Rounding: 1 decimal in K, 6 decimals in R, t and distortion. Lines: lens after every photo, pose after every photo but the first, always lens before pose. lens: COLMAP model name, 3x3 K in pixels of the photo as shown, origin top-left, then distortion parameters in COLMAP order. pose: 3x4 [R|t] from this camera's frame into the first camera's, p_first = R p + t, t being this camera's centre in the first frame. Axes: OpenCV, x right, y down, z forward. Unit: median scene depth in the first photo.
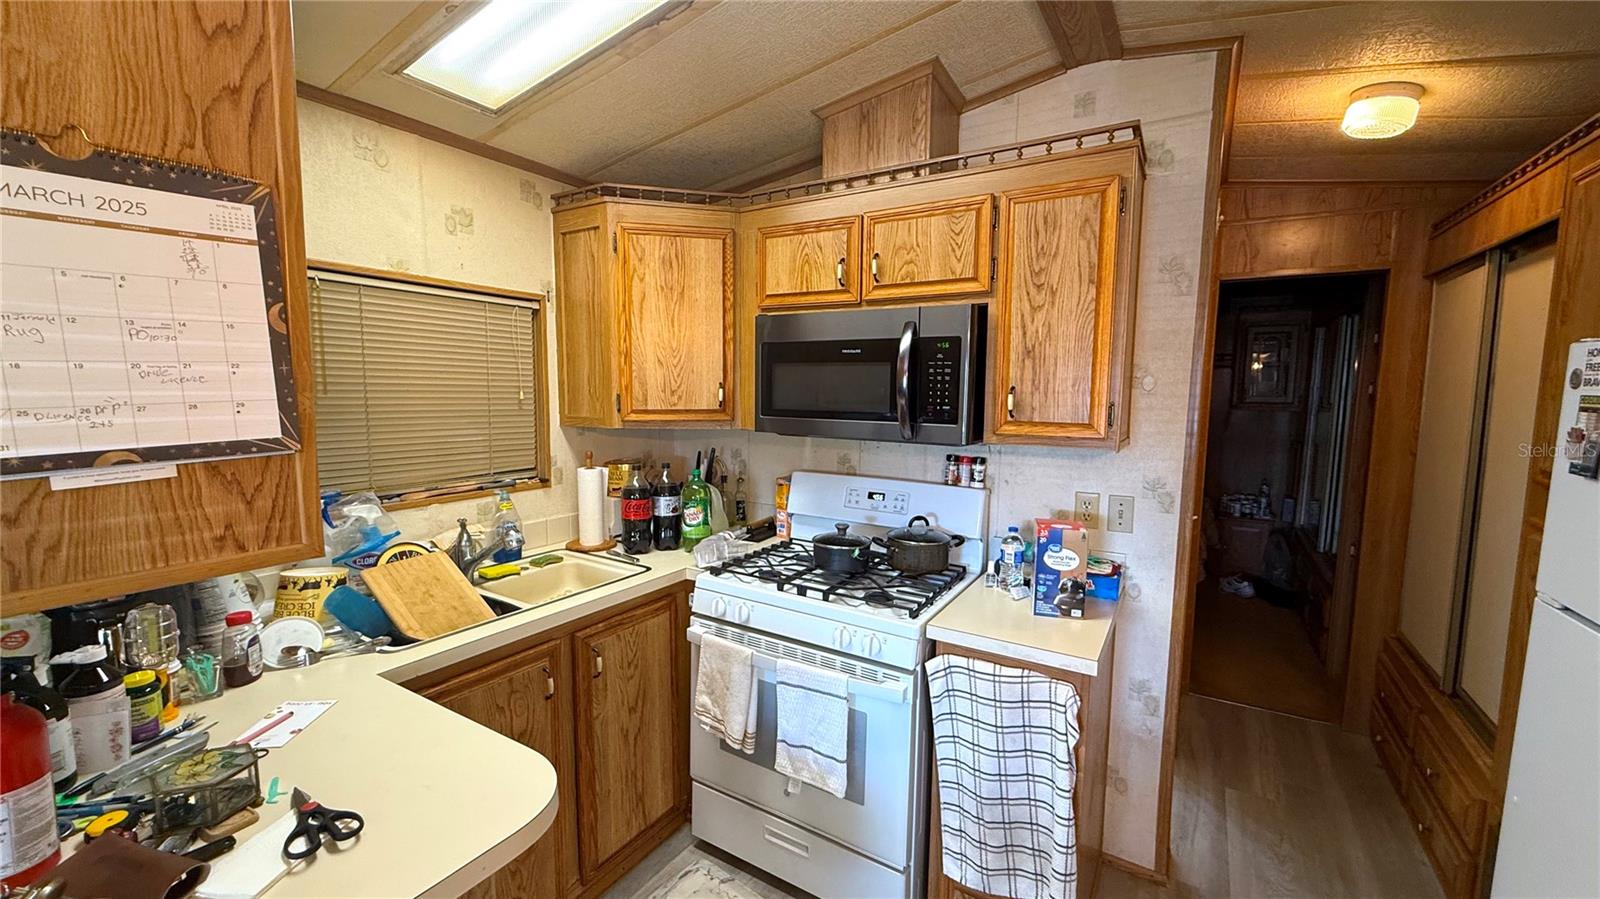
lens RADIAL K [[639.2, 0, 799.2], [0, 639.2, 451.3], [0, 0, 1]] dist [0.000987, -0.000363]
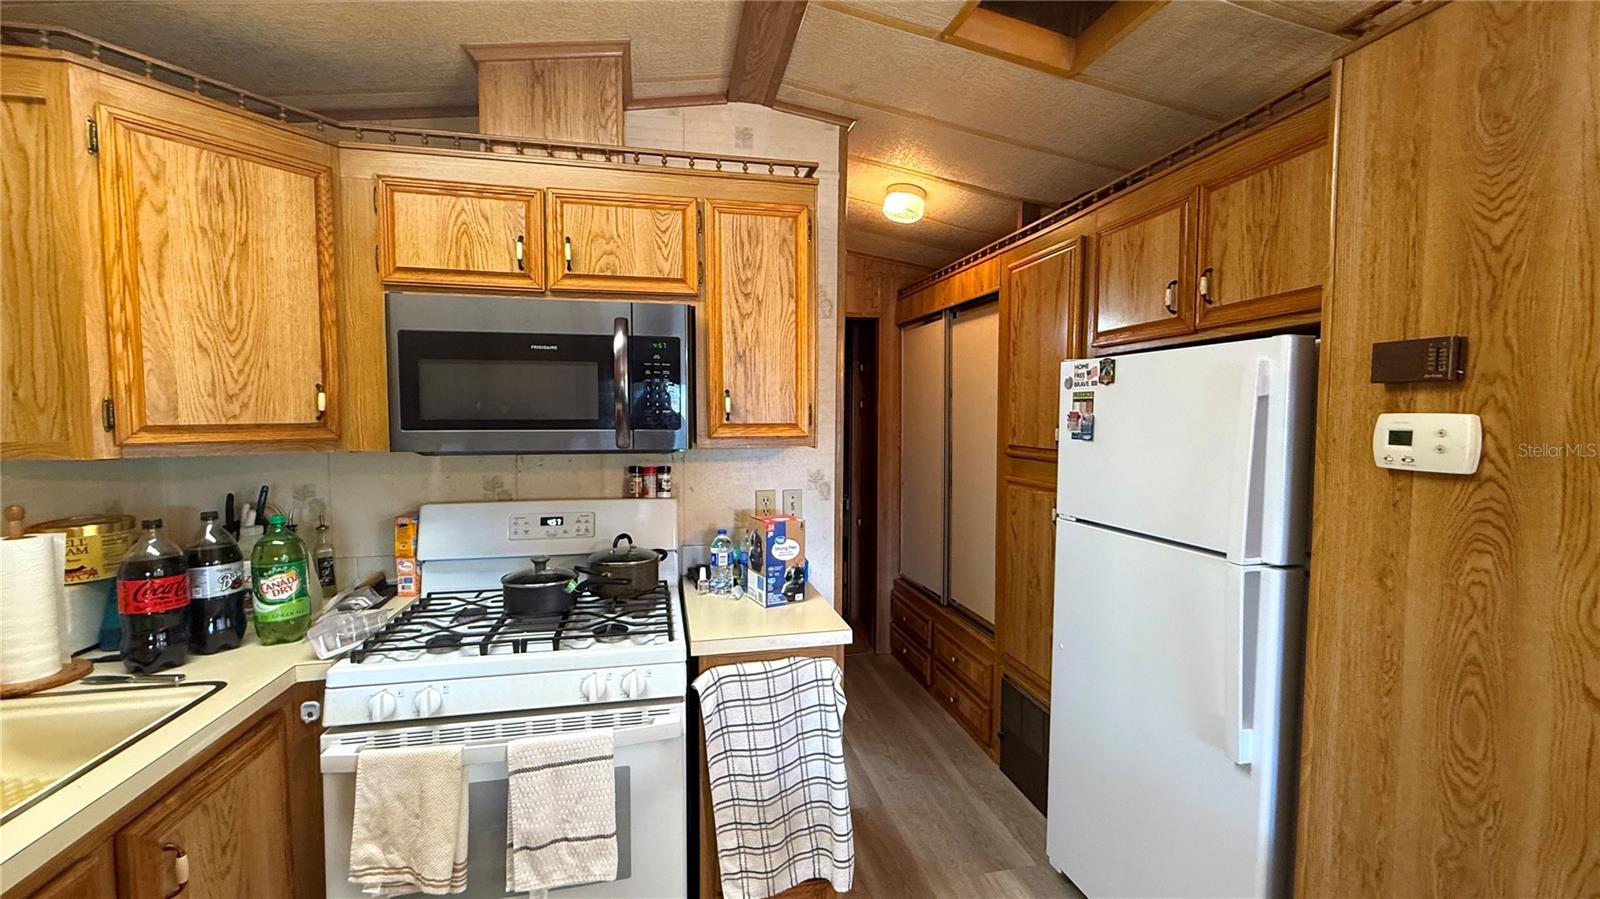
lens RADIAL K [[639.2, 0, 803.2], [0, 639.2, 449.5], [0, 0, 1]] dist [0.000987, -0.000363]
pose [[0.712906, -0.048428, 0.699586, -0.268680], [0.081295, 0.996594, -0.013854, 0.015980], [-0.696532, 0.066750, 0.714414, 0.173212]]
